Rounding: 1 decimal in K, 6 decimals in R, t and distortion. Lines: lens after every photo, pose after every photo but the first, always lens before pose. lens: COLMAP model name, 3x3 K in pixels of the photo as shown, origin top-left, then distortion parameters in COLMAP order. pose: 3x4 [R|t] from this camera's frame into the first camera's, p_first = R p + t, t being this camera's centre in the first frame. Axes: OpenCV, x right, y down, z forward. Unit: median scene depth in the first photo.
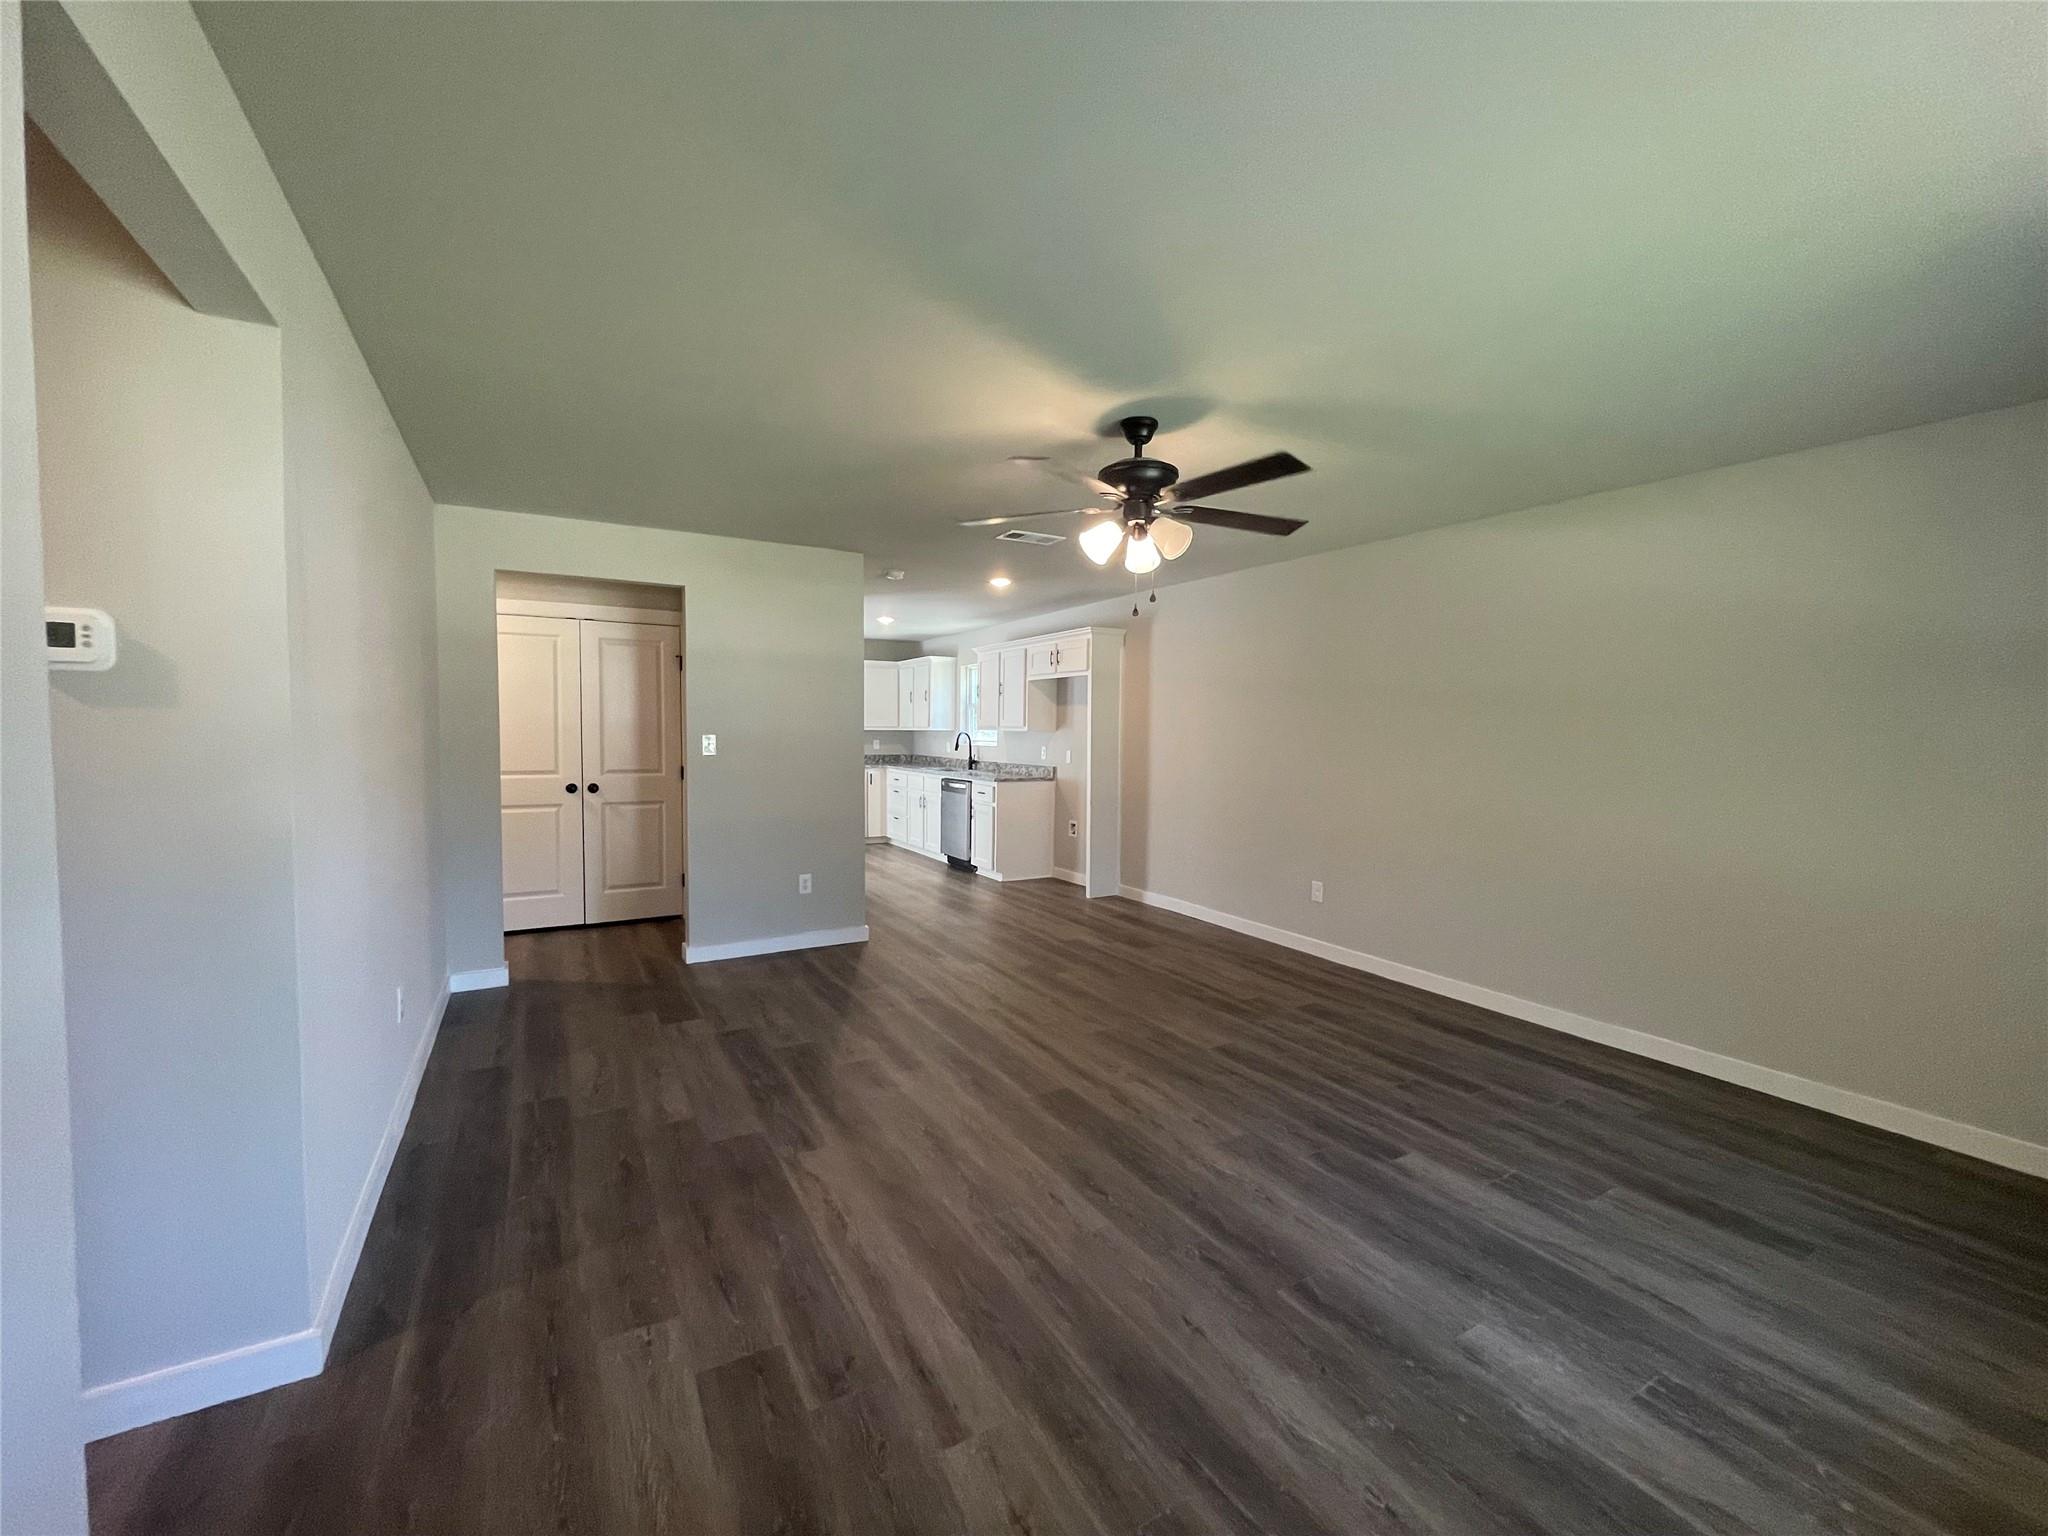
lens RADIAL K [[828.1, 0, 1030.5], [0, 828.1, 769.9], [0, 0, 1]] dist [-0.001528, 0.000054]
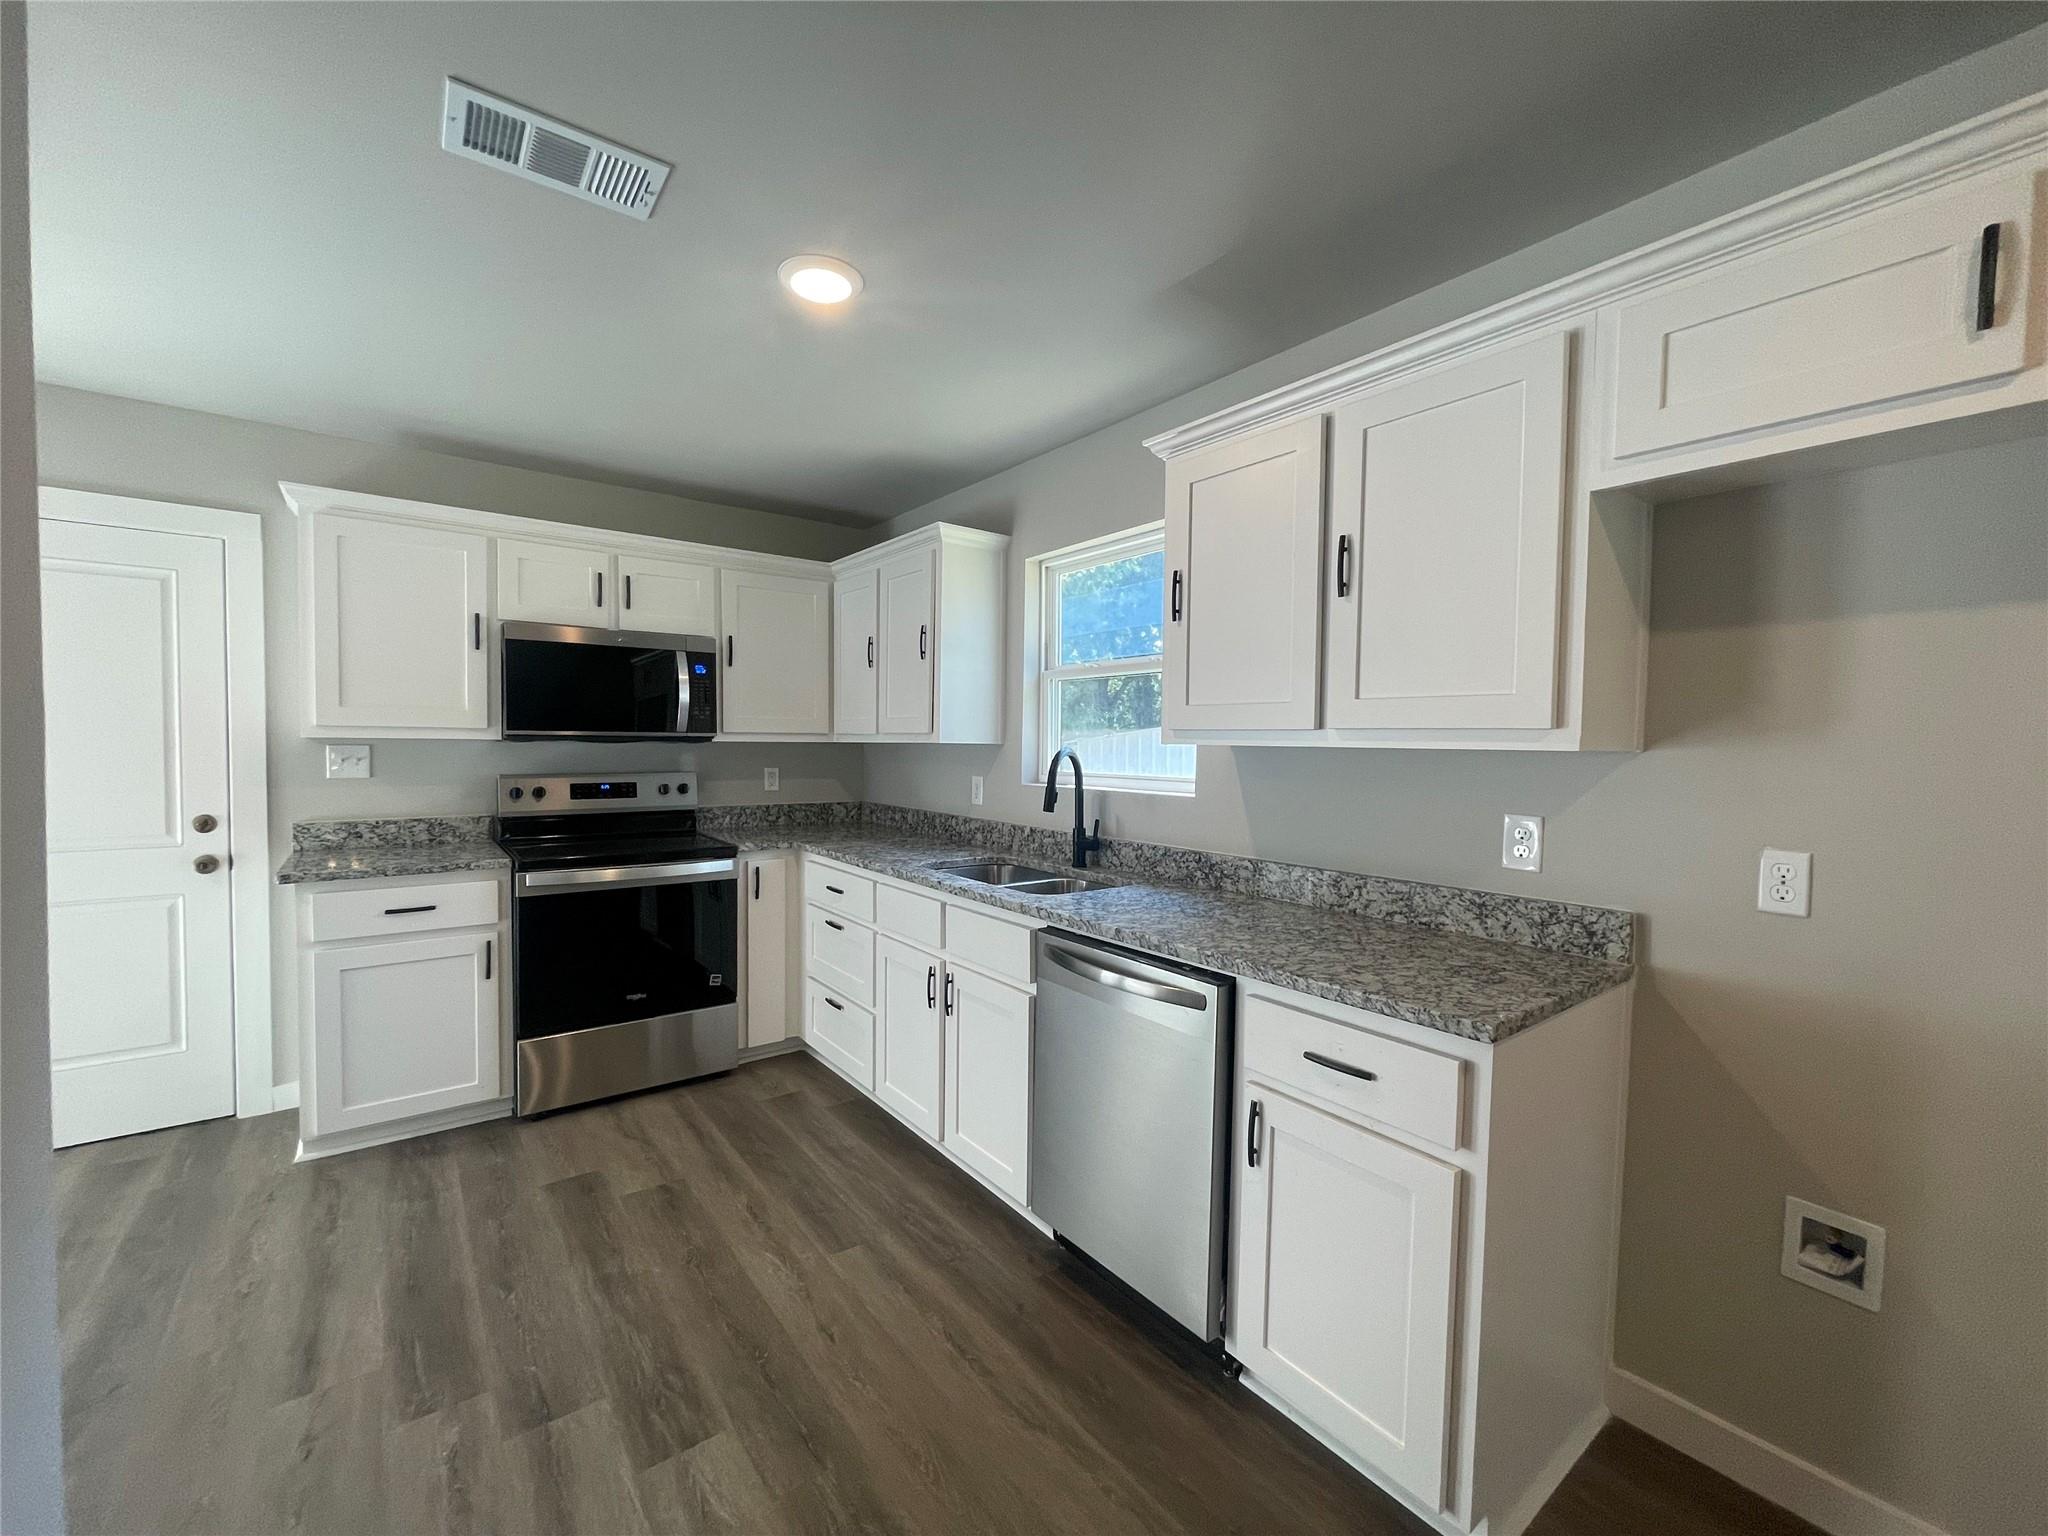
lens RADIAL K [[830.3, 0, 1024.5], [0, 830.3, 770.0], [0, 0, 1]] dist [-0.002580, 0.000175]
pose [[0.992877, -0.003792, 0.119086, -0.169550], [0.005334, 0.999906, -0.012627, -0.043832], [-0.119027, 0.013173, 0.992804, 0.883302]]
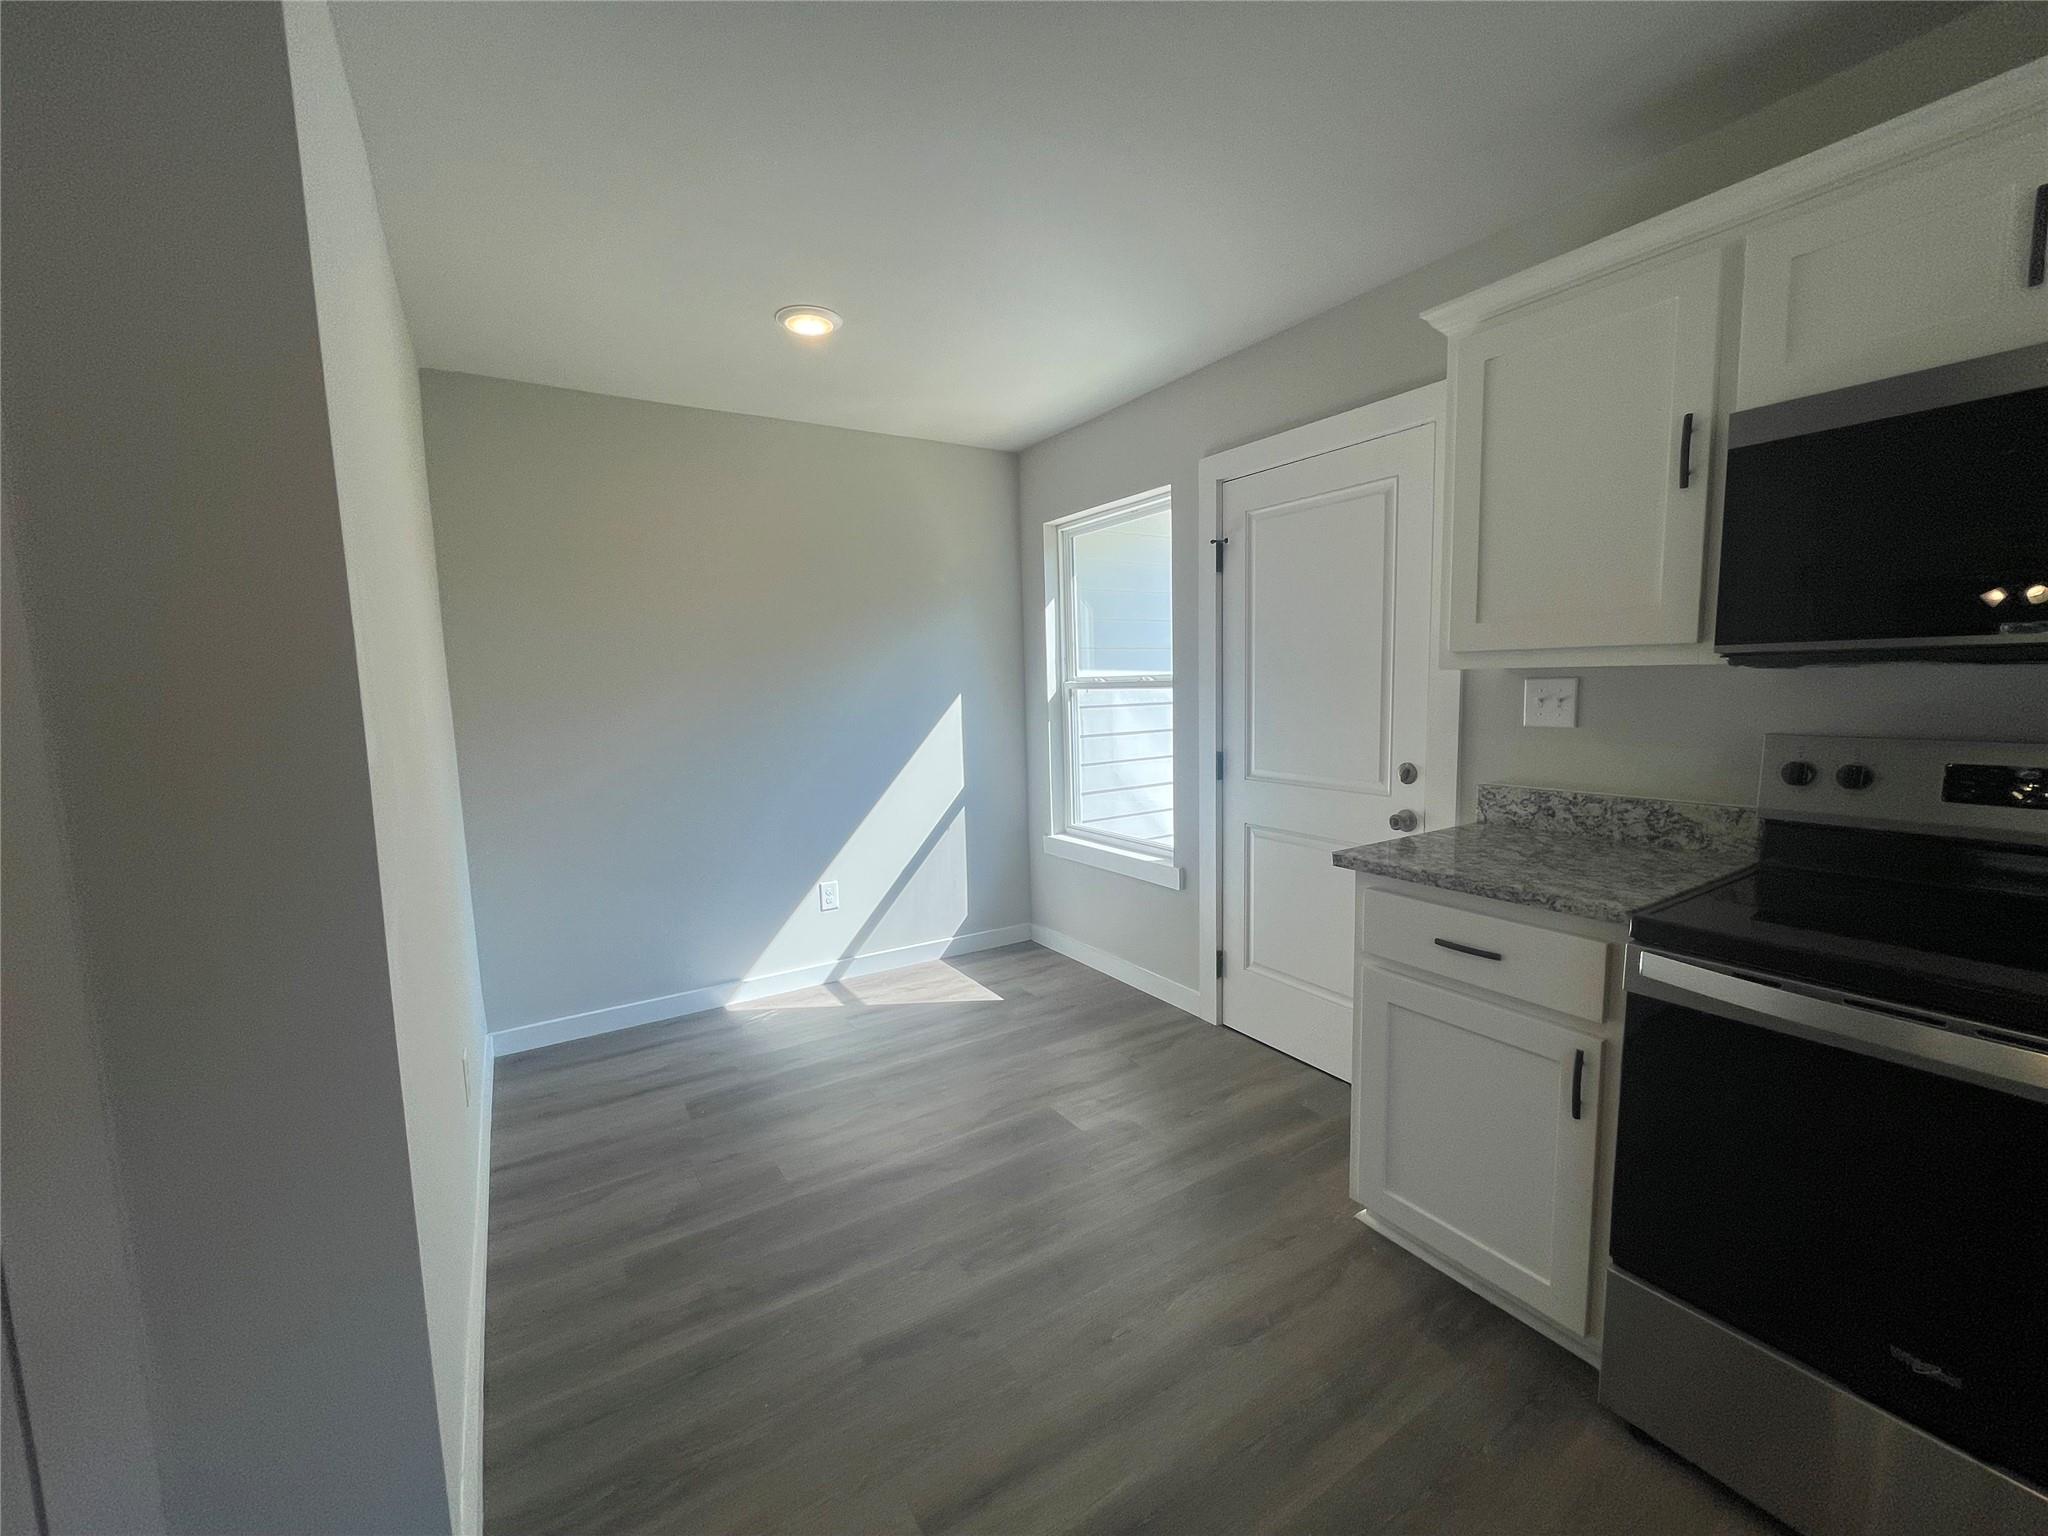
lens RADIAL K [[828.1, 0, 1030.5], [0, 828.1, 769.9], [0, 0, 1]] dist [-0.001528, 0.000054]
pose [[0.027972, 0.097964, -0.994797, -0.179988], [-0.023001, 0.994986, 0.097336, -0.056356], [0.999344, 0.020159, 0.030085, 1.167825]]
